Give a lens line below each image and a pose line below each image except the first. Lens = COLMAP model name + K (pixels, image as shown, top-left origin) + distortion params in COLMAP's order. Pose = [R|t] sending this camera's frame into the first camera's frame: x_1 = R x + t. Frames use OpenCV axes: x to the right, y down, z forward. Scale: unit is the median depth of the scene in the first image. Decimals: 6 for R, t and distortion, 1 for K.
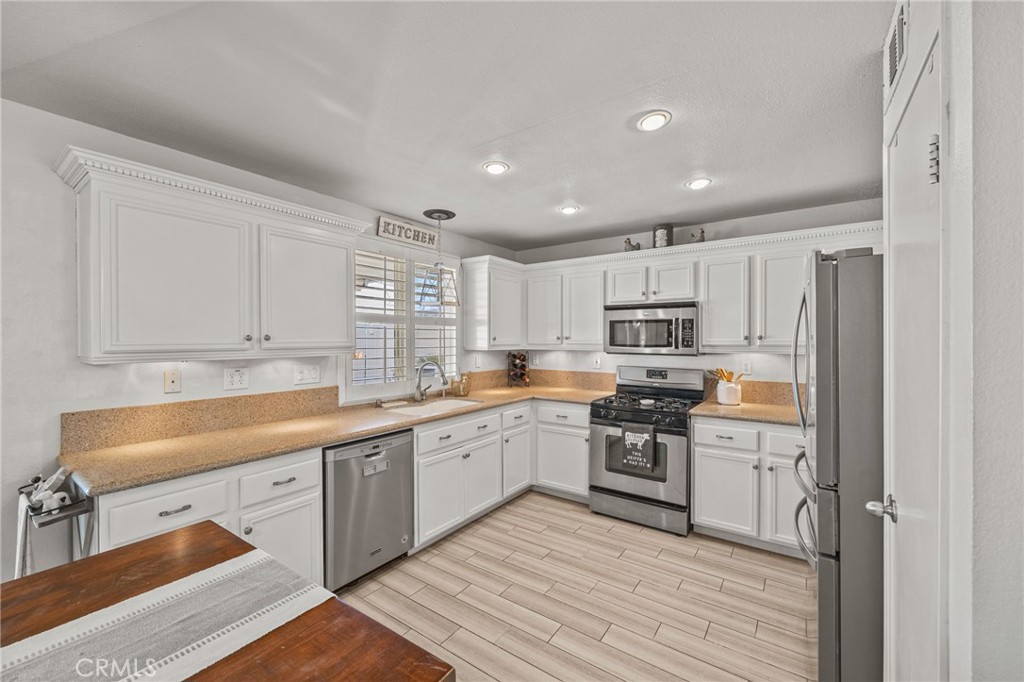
lens RADIAL K [[414.1, 0, 511.7], [0, 414.1, 340.6], [0, 0, 1]] dist [0.000473, -0.000601]
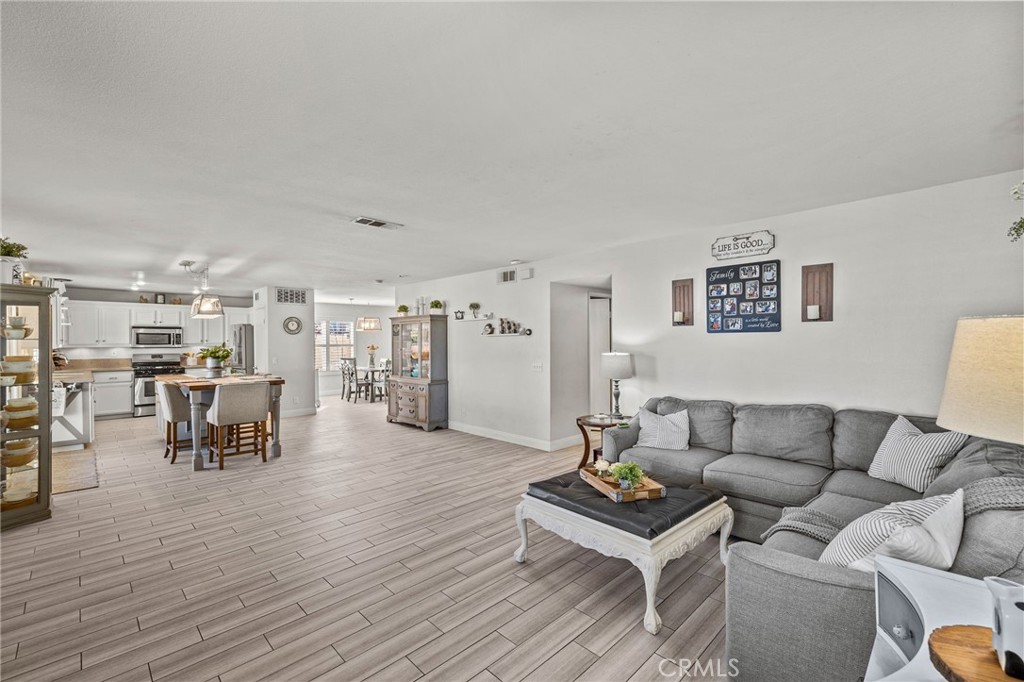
lens RADIAL K [[441.8, 0, 512.4], [0, 441.8, 341.9], [0, 0, 1]] dist [-0.001399, -0.000330]
pose [[0.183568, 0.000299, 0.983007, -1.880606], [0.010535, 0.999942, -0.002272, 0.027511], [-0.982951, 0.010773, 0.183554, -1.548286]]
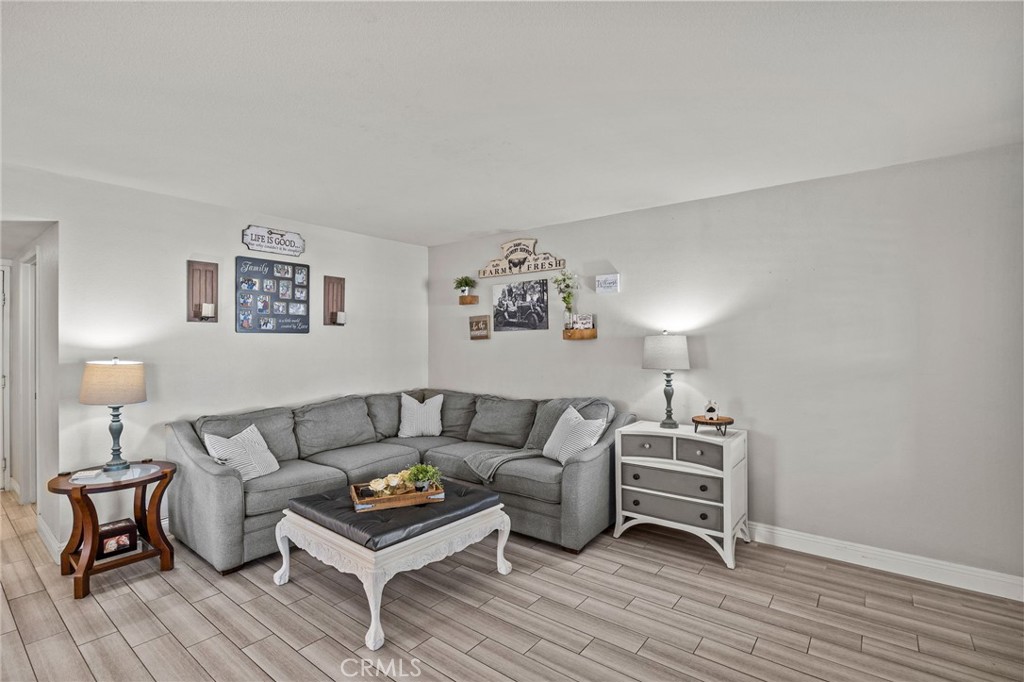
lens RADIAL K [[475.5, 0, 516.4], [0, 475.5, 341.7], [0, 0, 1]] dist [-0.015152, -0.000130]
pose [[-0.998914, 0.002203, 0.046550, -1.266699], [0.002510, 0.999975, 0.006540, 0.021743], [-0.046535, 0.006650, -0.998895, -0.761599]]
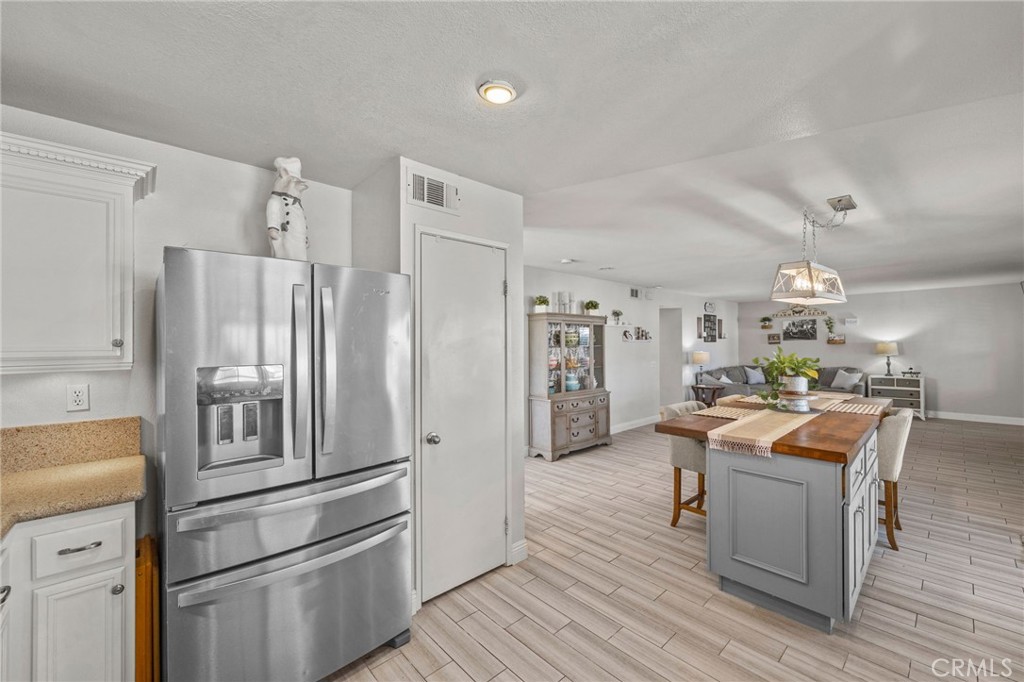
lens RADIAL K [[414.1, 0, 516.6], [0, 414.1, 342.1], [0, 0, 1]] dist [0.000473, -0.000601]
pose [[-0.978677, 0.008425, 0.205233, 0.107243], [0.008332, 0.999964, -0.001318, -0.001568], [-0.205237, 0.000420, -0.978712, 1.047610]]
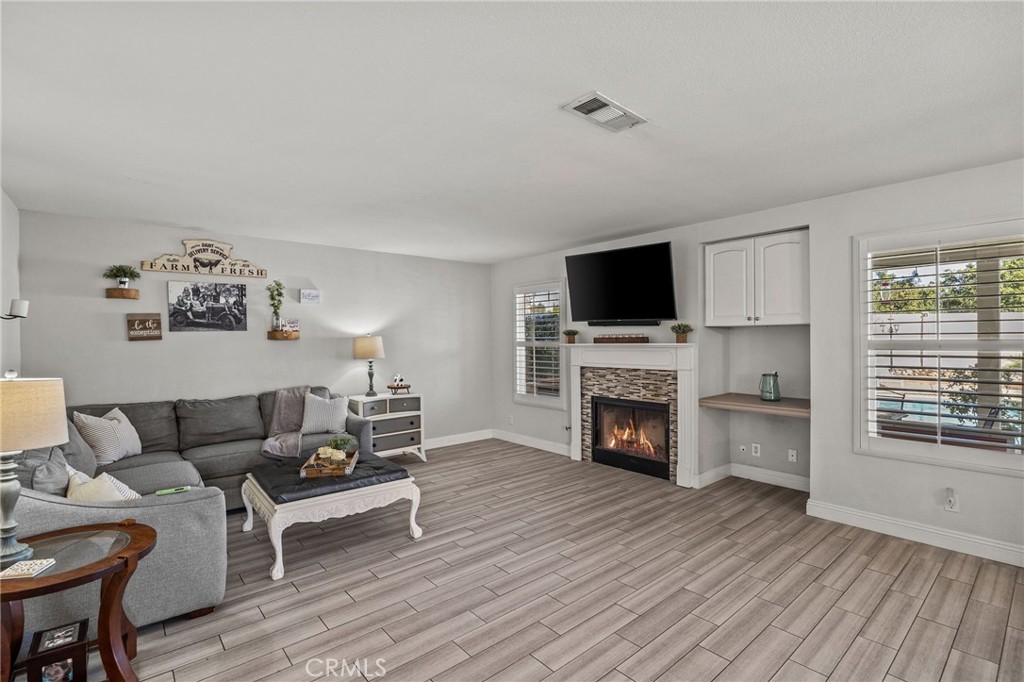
lens RADIAL K [[475.5, 0, 514.1], [0, 475.5, 339.2], [0, 0, 1]] dist [-0.015152, -0.000130]
pose [[-0.248336, 0.002515, -0.968671, -0.105255], [0.004096, 0.999990, 0.001547, 0.022923], [0.968665, -0.003583, -0.248344, -0.944210]]
